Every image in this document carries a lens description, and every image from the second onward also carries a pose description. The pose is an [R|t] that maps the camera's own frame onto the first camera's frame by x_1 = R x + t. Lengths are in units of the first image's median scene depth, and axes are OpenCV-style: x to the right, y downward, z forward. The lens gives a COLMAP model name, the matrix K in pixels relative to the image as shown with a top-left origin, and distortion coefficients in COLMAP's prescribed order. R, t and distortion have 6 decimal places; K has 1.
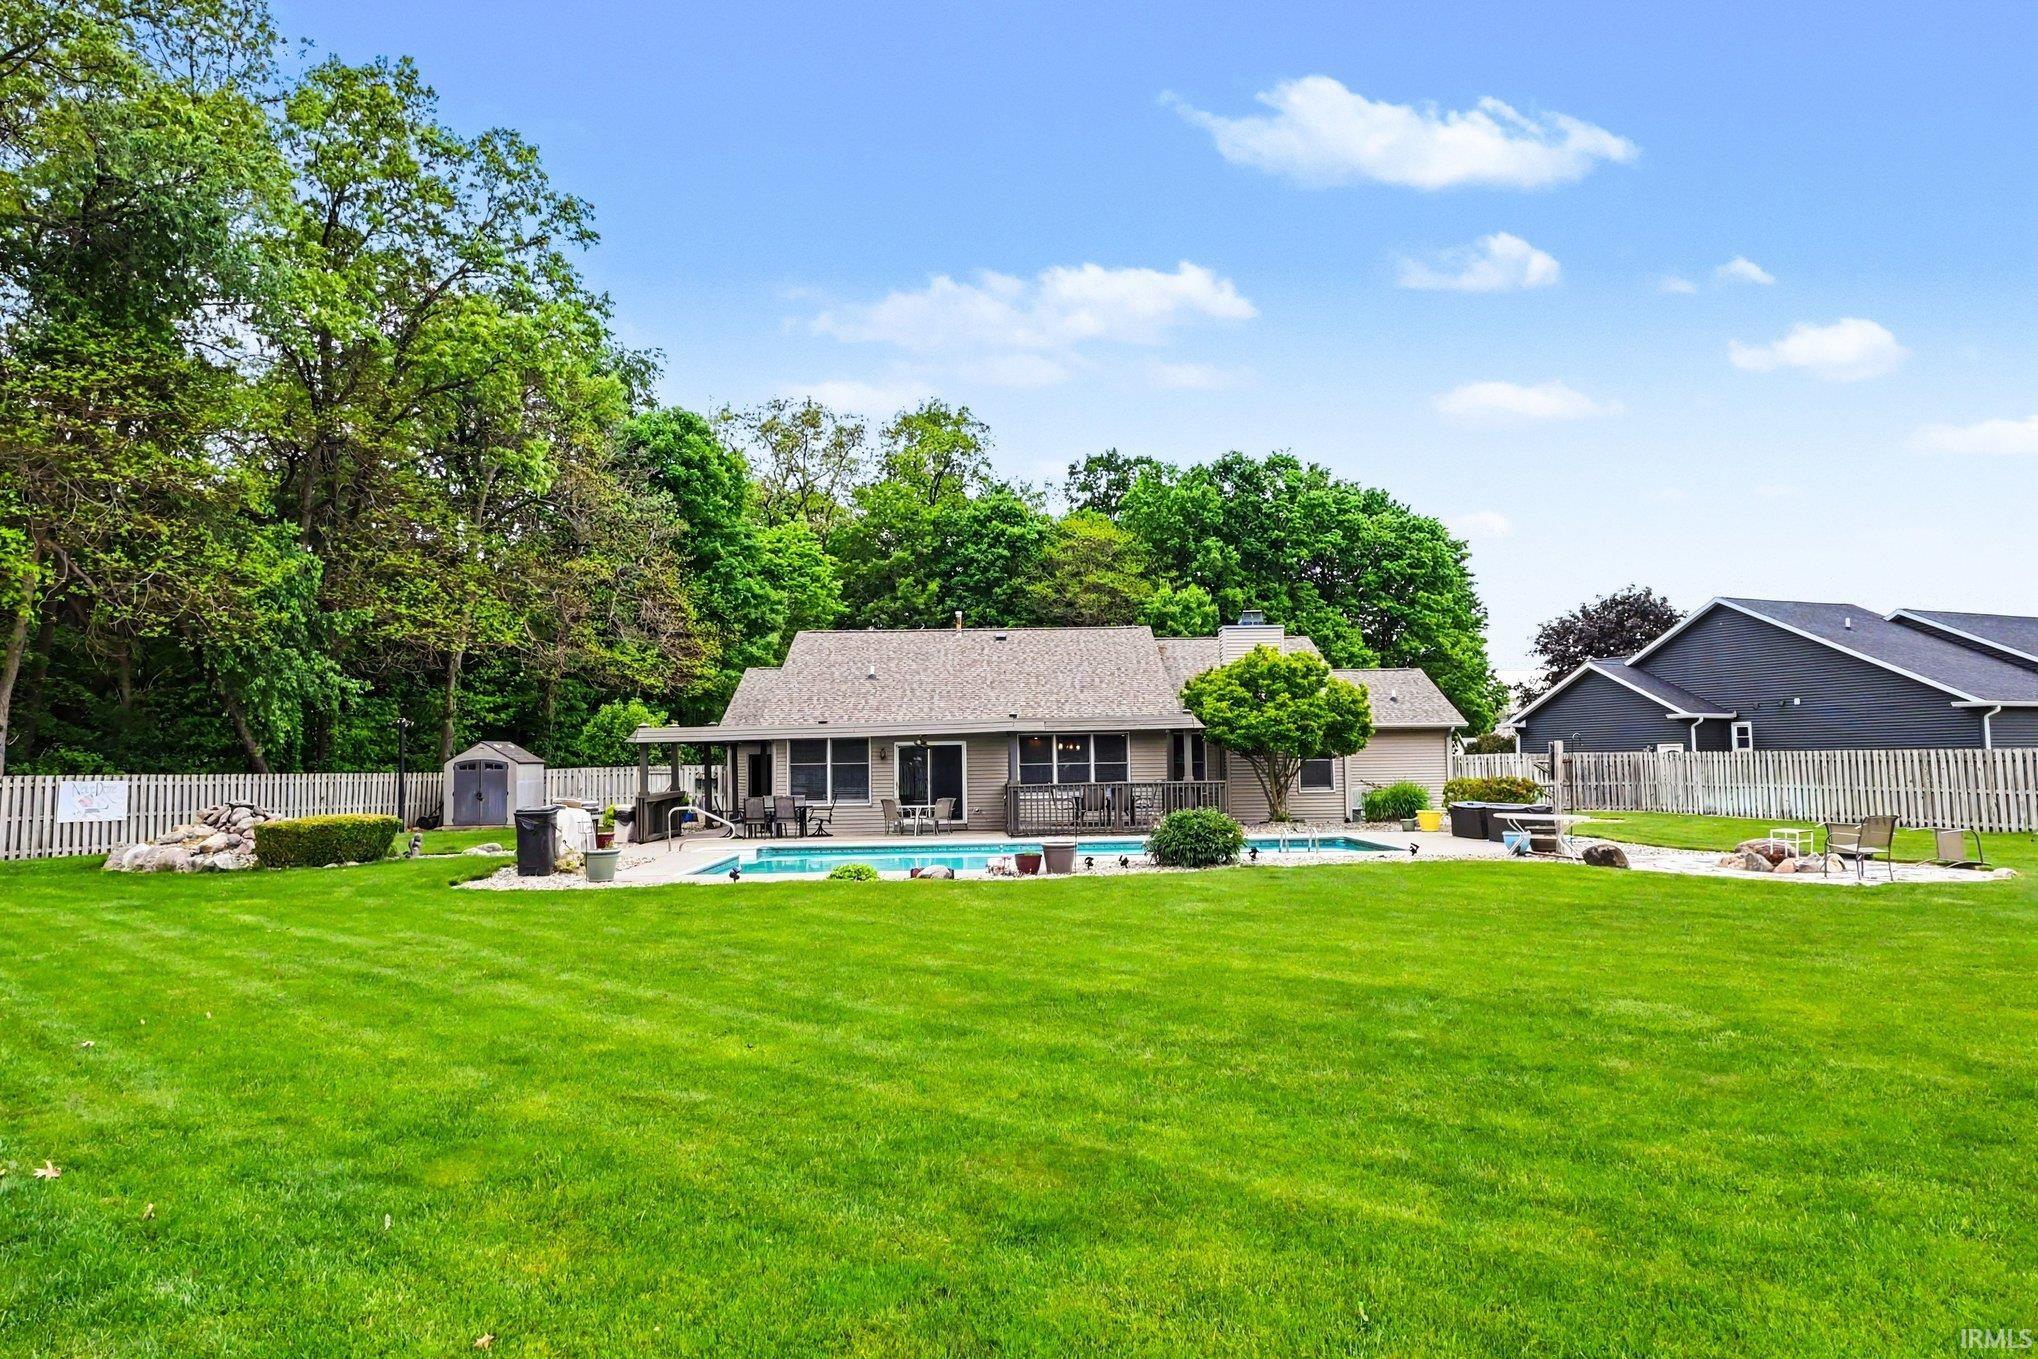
lens RADIAL K [[1184.0, 0, 1024.0], [0, 1184.0, 660.5], [0, 0, 1]] dist [0.004020, 0.001877]
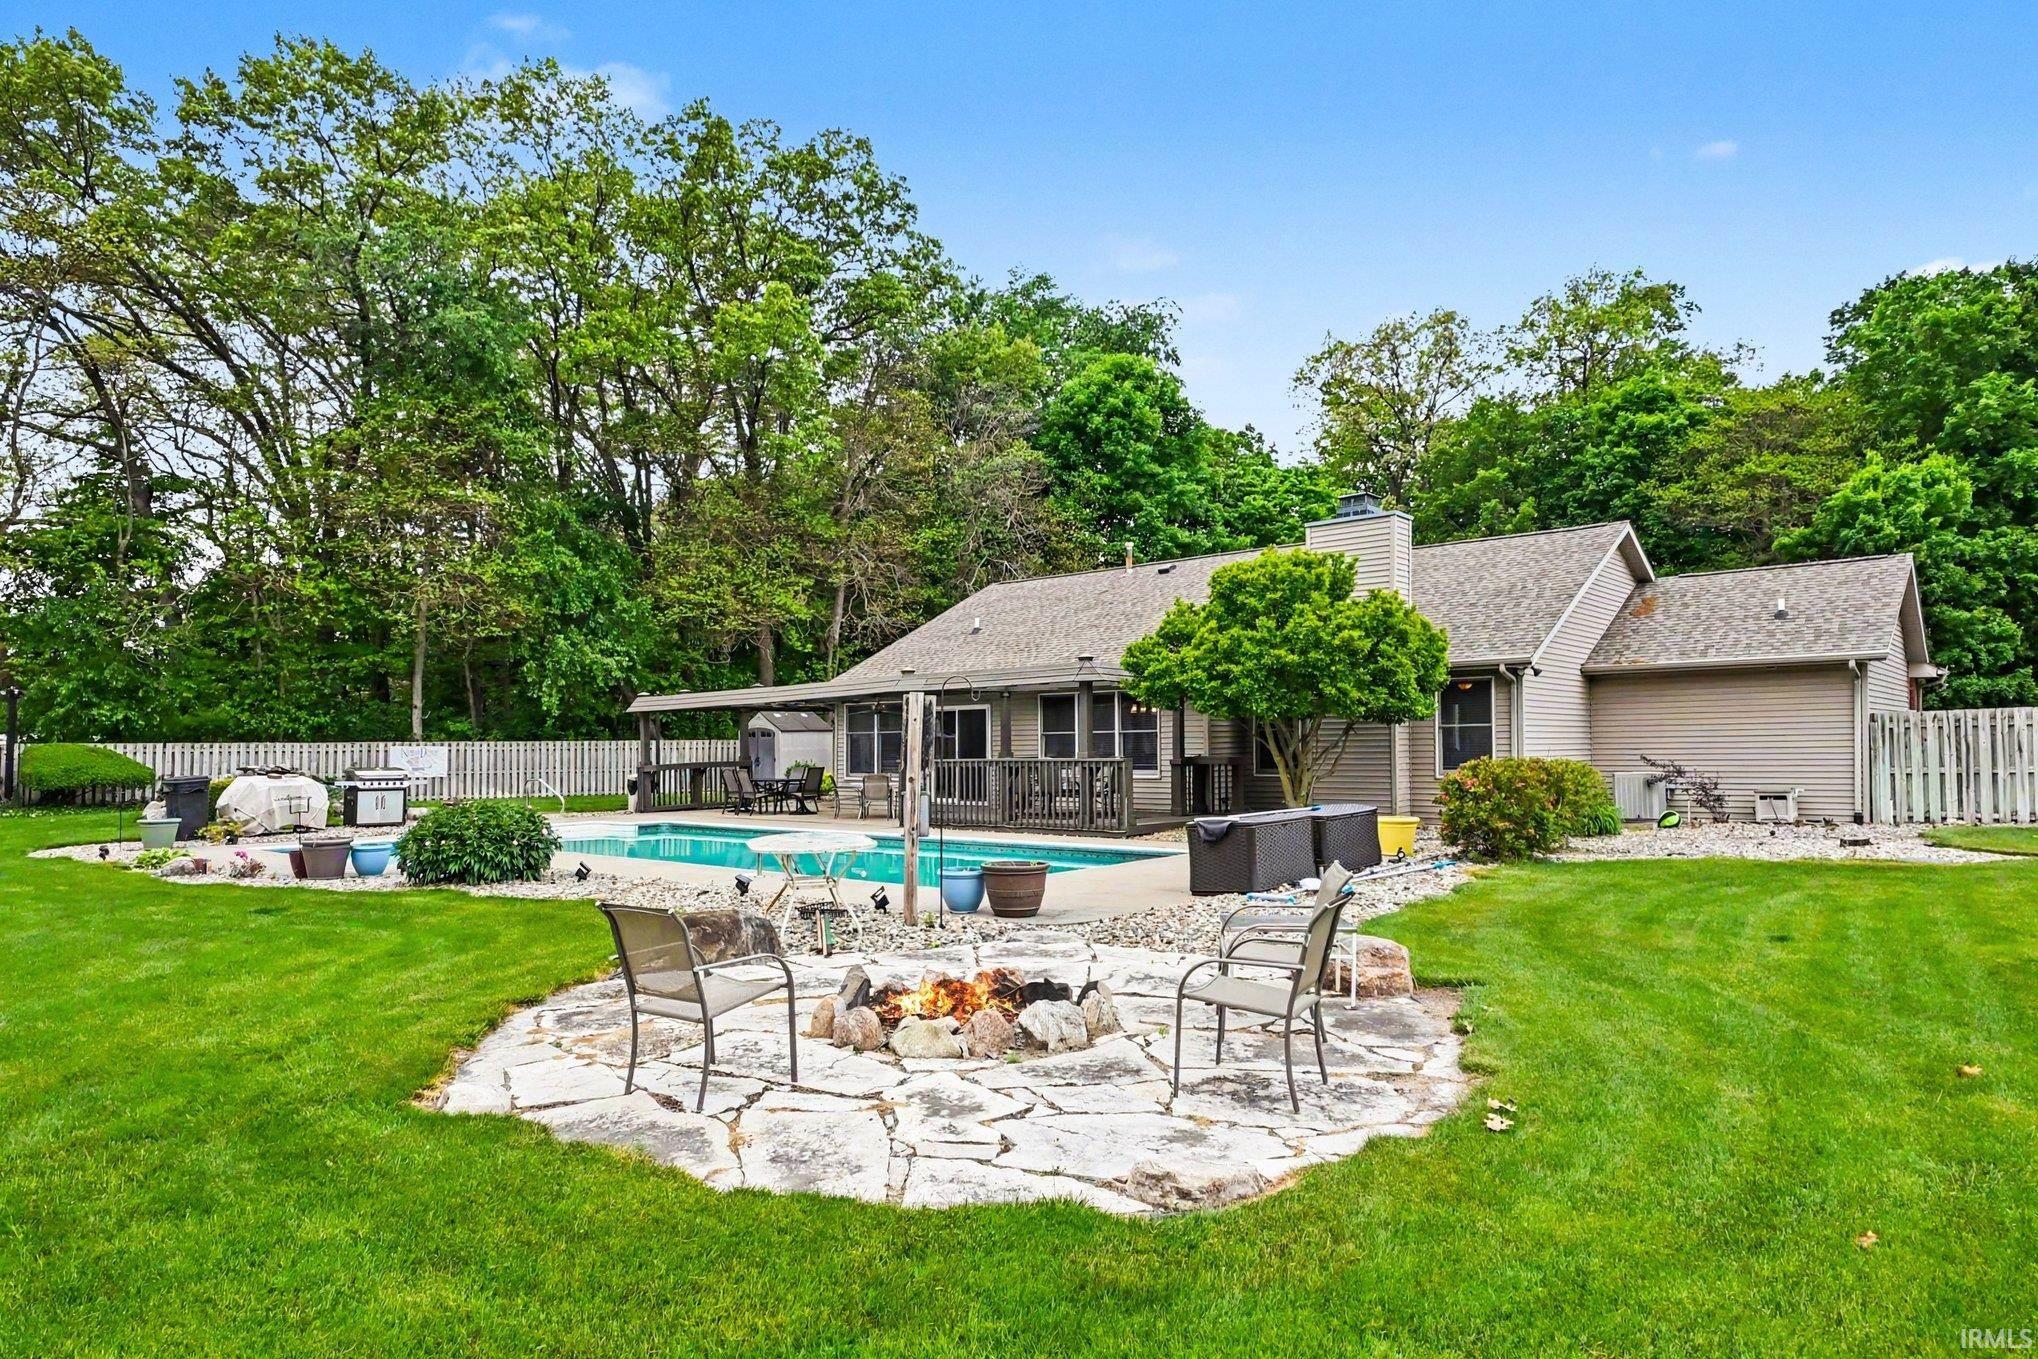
lens RADIAL K [[1184.0, 0, 1024.0], [0, 1184.0, 660.5], [0, 0, 1]] dist [0.004020, 0.001877]
pose [[0.733944, -0.041606, -0.677934, 0.224247], [0.061390, 0.998100, 0.005206, 0.015989], [0.676430, -0.045440, 0.735104, 0.190998]]
